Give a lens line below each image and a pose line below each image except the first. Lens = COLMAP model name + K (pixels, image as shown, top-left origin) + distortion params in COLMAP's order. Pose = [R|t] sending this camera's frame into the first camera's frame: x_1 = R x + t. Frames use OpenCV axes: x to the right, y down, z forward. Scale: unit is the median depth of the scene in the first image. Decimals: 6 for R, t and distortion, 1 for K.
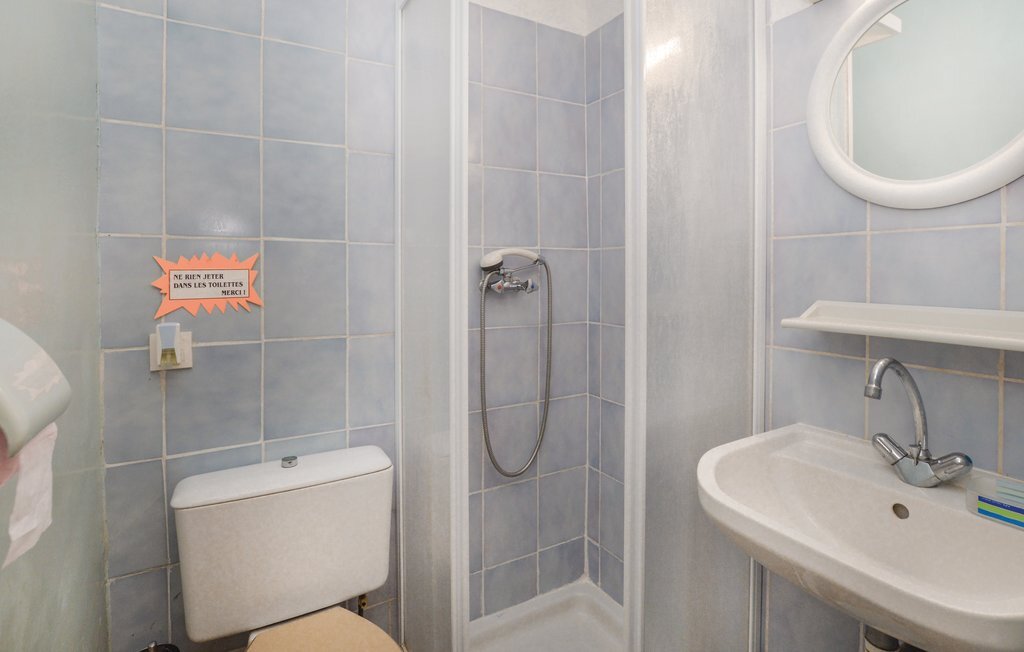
lens RADIAL K [[485.8, 0, 530.8], [0, 485.8, 277.2], [0, 0, 1]] dist [-0.029767, 0.000522]
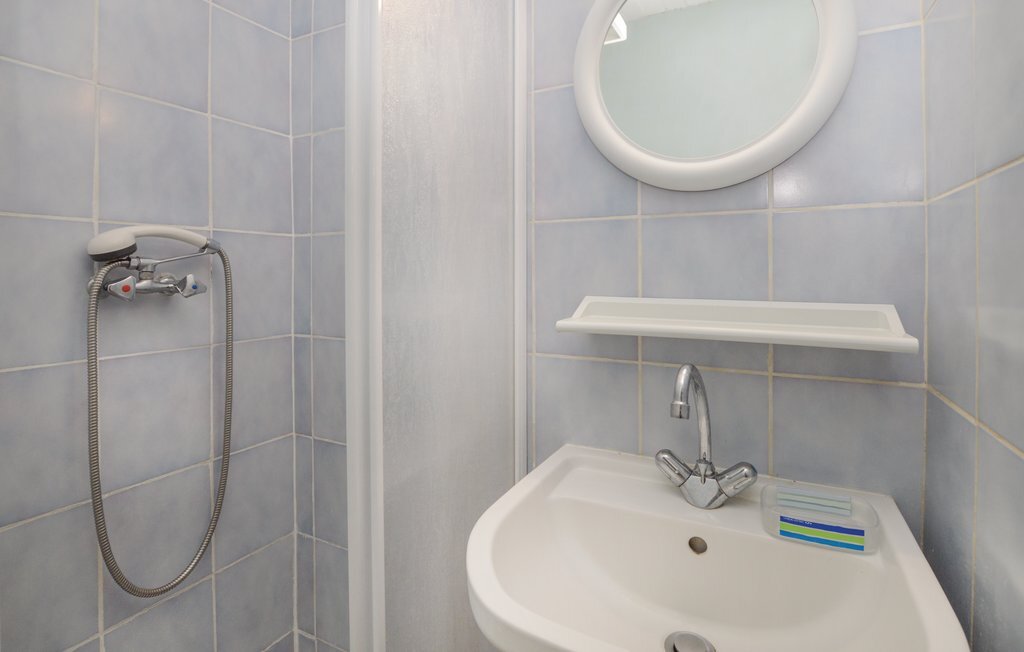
lens RADIAL K [[485.8, 0, 530.8], [0, 485.8, 277.2], [0, 0, 1]] dist [-0.029767, 0.000522]
pose [[0.849271, -0.004222, 0.527940, 0.045953], [0.006500, 0.999976, -0.002459, 0.011363], [-0.527917, 0.005520, 0.849278, 0.230568]]
